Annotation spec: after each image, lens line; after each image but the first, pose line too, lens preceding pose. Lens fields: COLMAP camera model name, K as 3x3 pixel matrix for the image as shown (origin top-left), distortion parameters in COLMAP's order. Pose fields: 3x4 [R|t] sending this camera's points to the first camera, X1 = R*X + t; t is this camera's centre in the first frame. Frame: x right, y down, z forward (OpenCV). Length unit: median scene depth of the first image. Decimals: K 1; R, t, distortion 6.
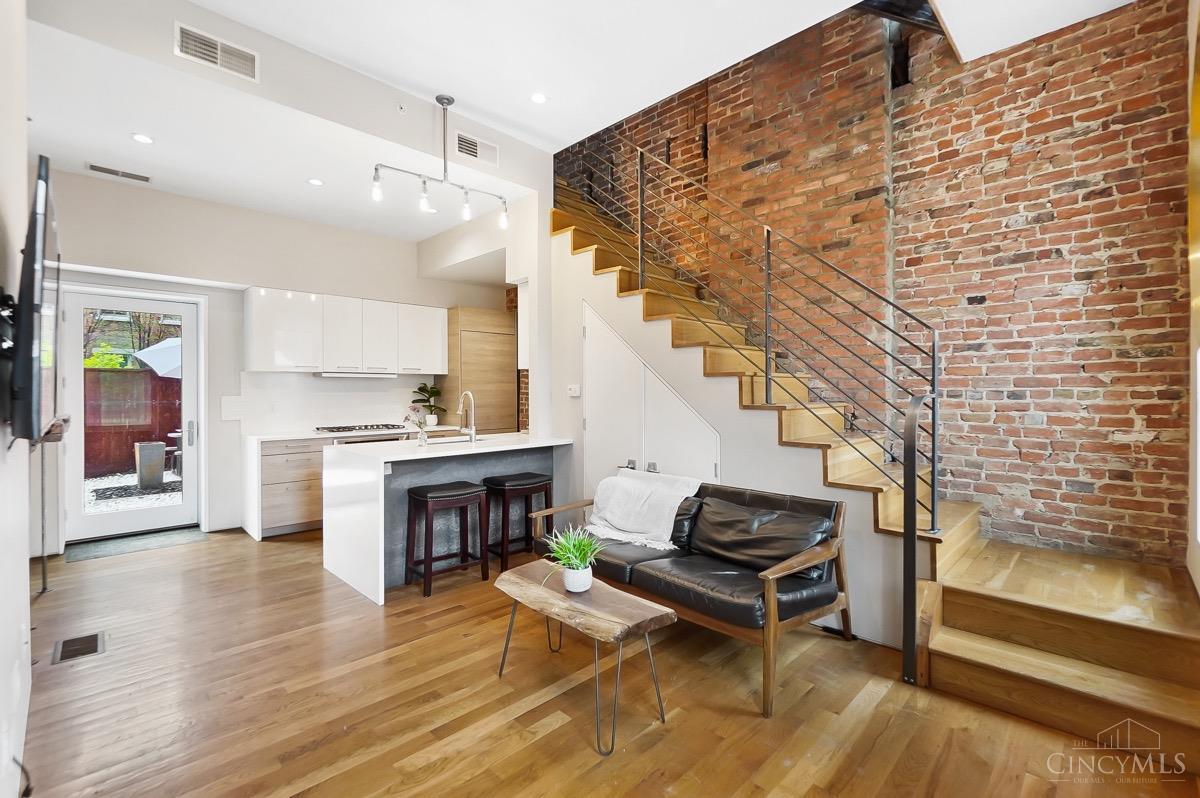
lens RADIAL K [[524.9, 0, 593.4], [0, 524.9, 396.5], [0, 0, 1]] dist [-0.003637, -0.001076]
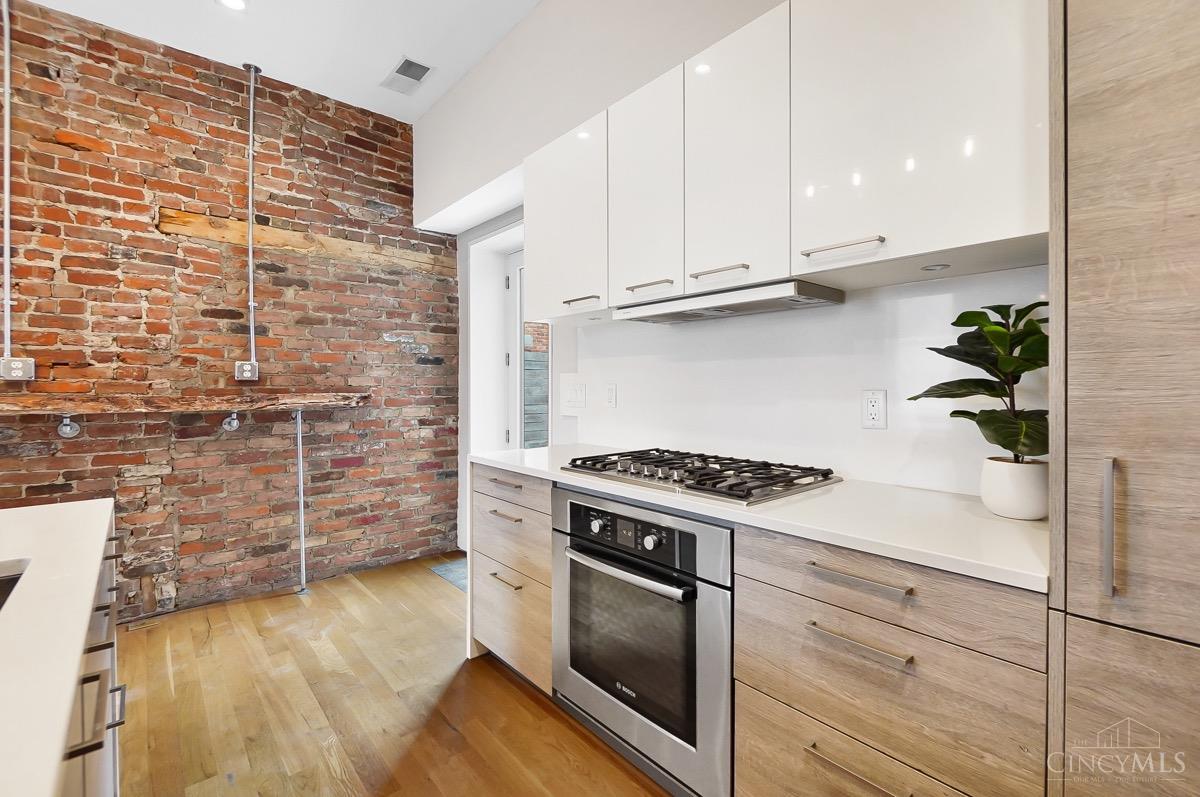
lens RADIAL K [[524.9, 0, 593.4], [0, 524.9, 392.4], [0, 0, 1]] dist [-0.003637, -0.001076]
pose [[-0.068685, 0.017128, -0.997491, -0.112156], [-0.005859, 0.999828, 0.017572, 0.008248], [0.997621, 0.007051, -0.068573, 0.887807]]
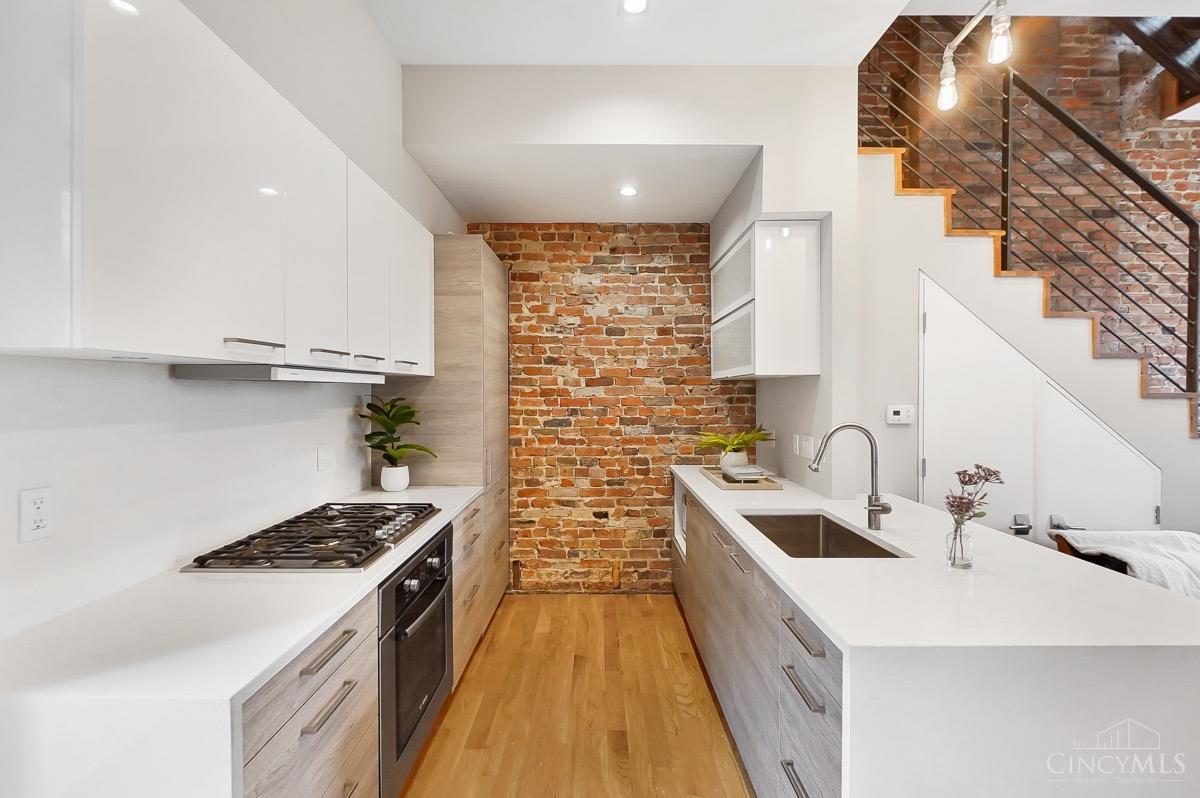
lens RADIAL K [[524.9, 0, 595.8], [0, 524.9, 399.0], [0, 0, 1]] dist [-0.003637, -0.001076]
pose [[0.705304, -0.006962, 0.708871, -0.522935], [0.004573, 0.999976, 0.005271, -0.024604], [-0.708891, -0.000476, 0.705318, 0.586639]]
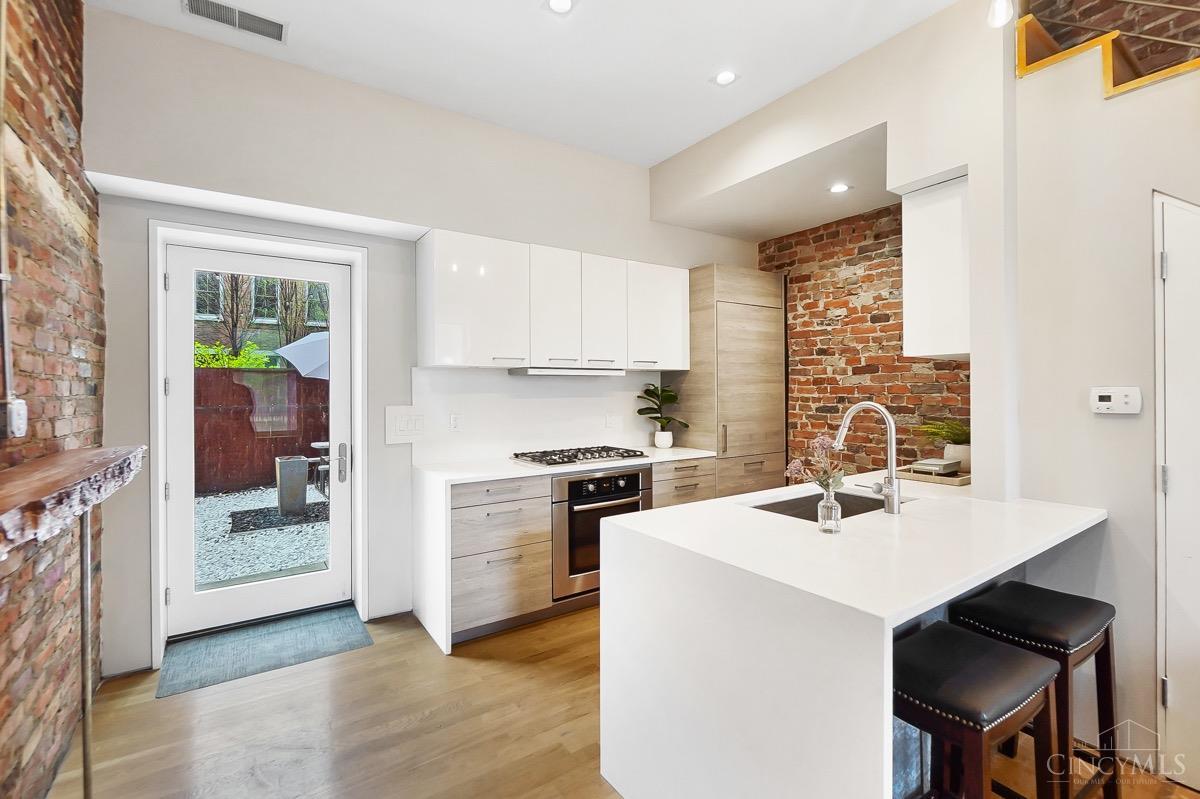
lens RADIAL K [[524.9, 0, 592.7], [0, 524.9, 393.9], [0, 0, 1]] dist [-0.003637, -0.001076]
pose [[0.982097, -0.000058, -0.188374, -0.282197], [-0.000312, 0.999998, -0.001931, -0.011542], [0.188374, 0.001955, 0.982095, 0.346500]]
